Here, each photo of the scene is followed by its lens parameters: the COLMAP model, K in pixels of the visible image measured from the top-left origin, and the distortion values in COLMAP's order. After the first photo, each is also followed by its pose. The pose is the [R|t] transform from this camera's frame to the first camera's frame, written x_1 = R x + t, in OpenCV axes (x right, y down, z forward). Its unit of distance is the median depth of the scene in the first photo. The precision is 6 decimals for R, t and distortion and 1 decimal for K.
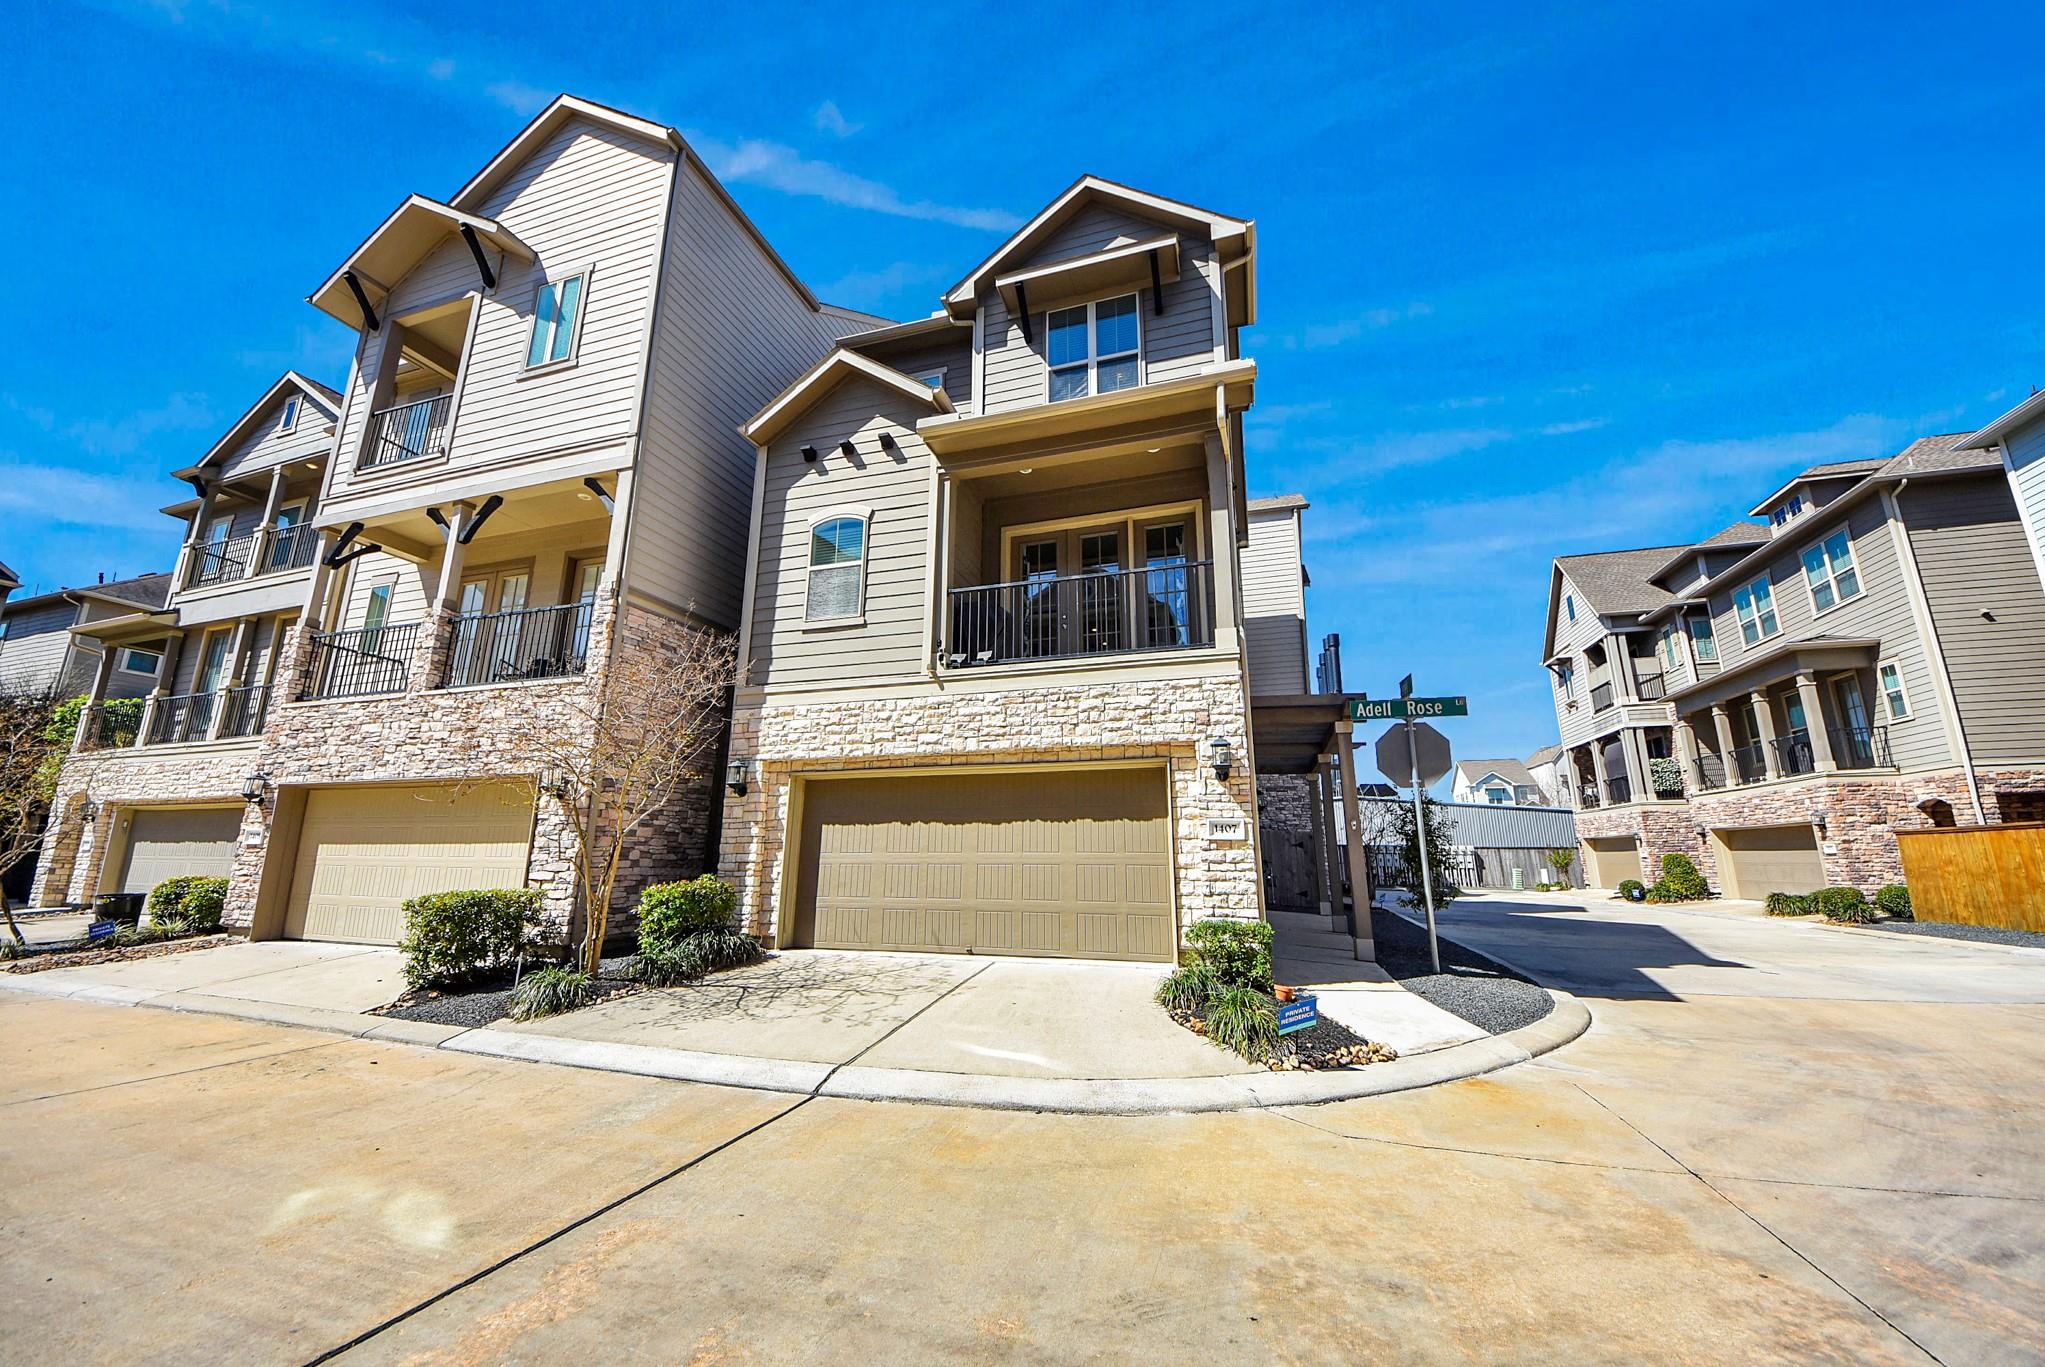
lens RADIAL K [[714.6, 0, 1033.8], [0, 714.6, 704.3], [0, 0, 1]] dist [0.023674, -0.019727]
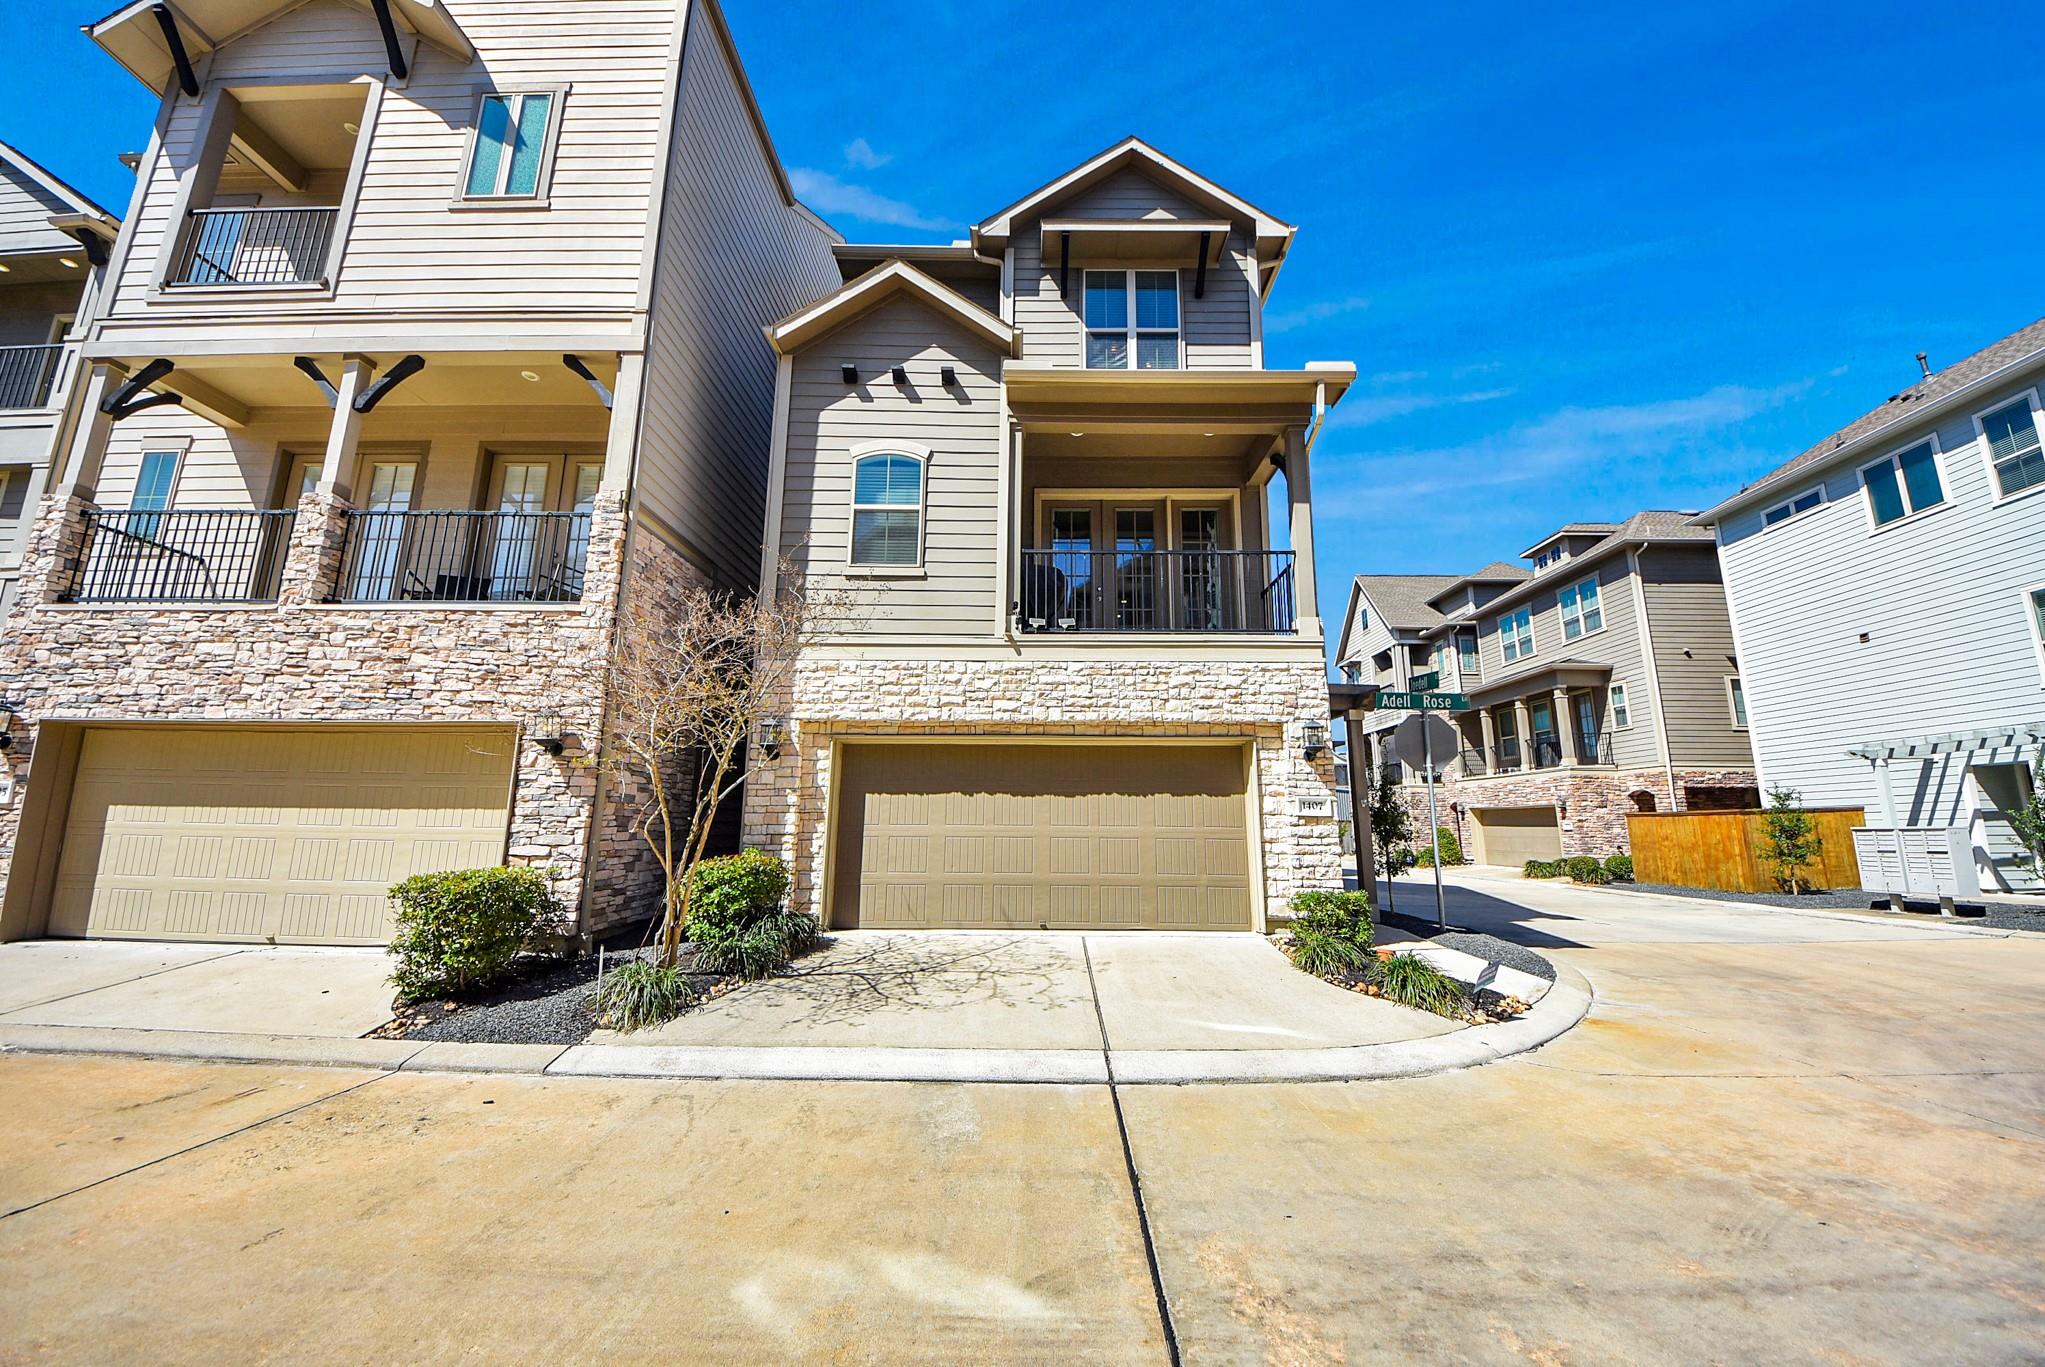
lens RADIAL K [[714.6, 0, 1033.8], [0, 714.6, 704.3], [0, 0, 1]] dist [0.023674, -0.019727]
pose [[0.957608, 0.054166, 0.282938, -0.333531], [-0.065692, 0.997346, 0.031405, 0.012479], [-0.280486, -0.048660, 0.958624, 0.074475]]
